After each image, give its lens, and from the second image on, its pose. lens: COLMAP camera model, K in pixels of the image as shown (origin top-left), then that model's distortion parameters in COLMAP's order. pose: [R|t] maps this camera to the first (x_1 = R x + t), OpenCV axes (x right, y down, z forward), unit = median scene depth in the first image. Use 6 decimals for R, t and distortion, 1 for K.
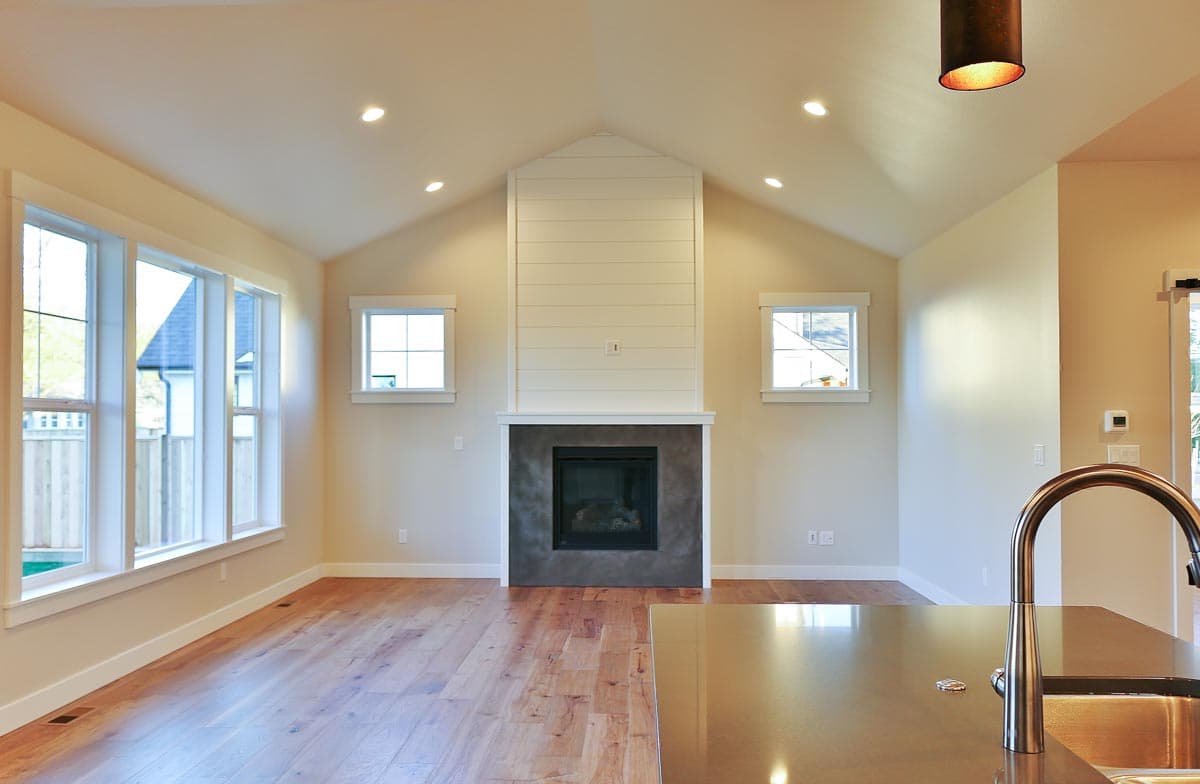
lens RADIAL K [[971.7, 0, 600.0], [0, 971.7, 392.0], [0, 0, 1]] dist [0.001214, 0.007648]
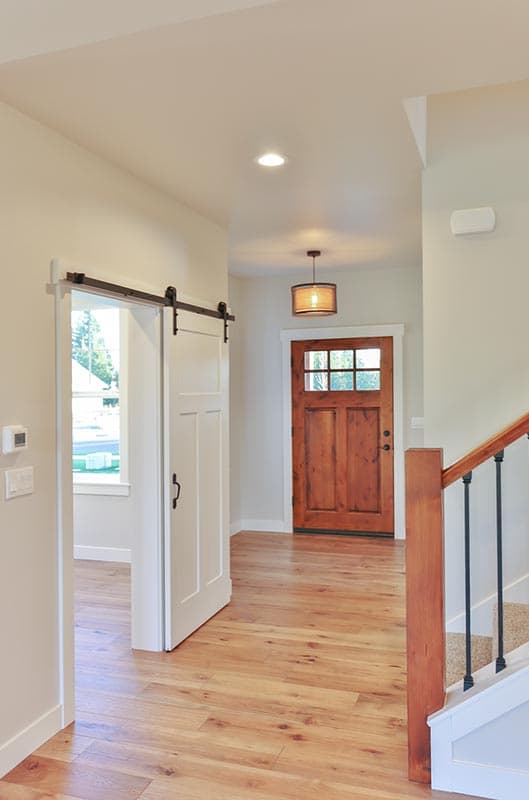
lens RADIAL K [[644.2, 0, 264.5], [0, 644.2, 400.0], [0, 0, 1]] dist [-0.003720, 0.000083]
pose [[0.292473, -0.018929, 0.956086, 0.060282], [-0.013356, 0.999626, 0.023877, -0.010982], [-0.956180, -0.019752, 0.292111, 0.424544]]
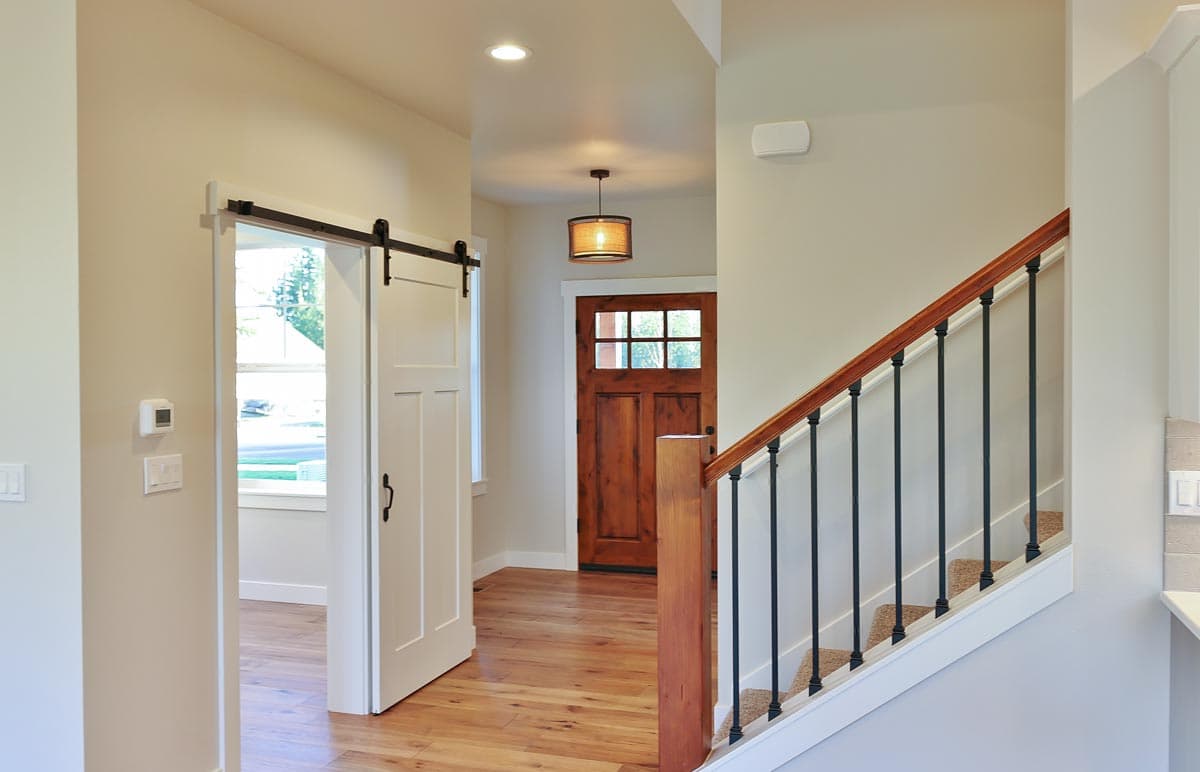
lens RADIAL K [[980.9, 0, 596.7], [0, 980.9, 413.3], [0, 0, 1]] dist [0.000440, -0.001279]
pose [[0.274979, -0.039927, 0.960621, 0.012291], [-0.028135, 0.998375, 0.049549, -0.006777], [-0.961039, -0.040652, 0.273409, 0.368291]]
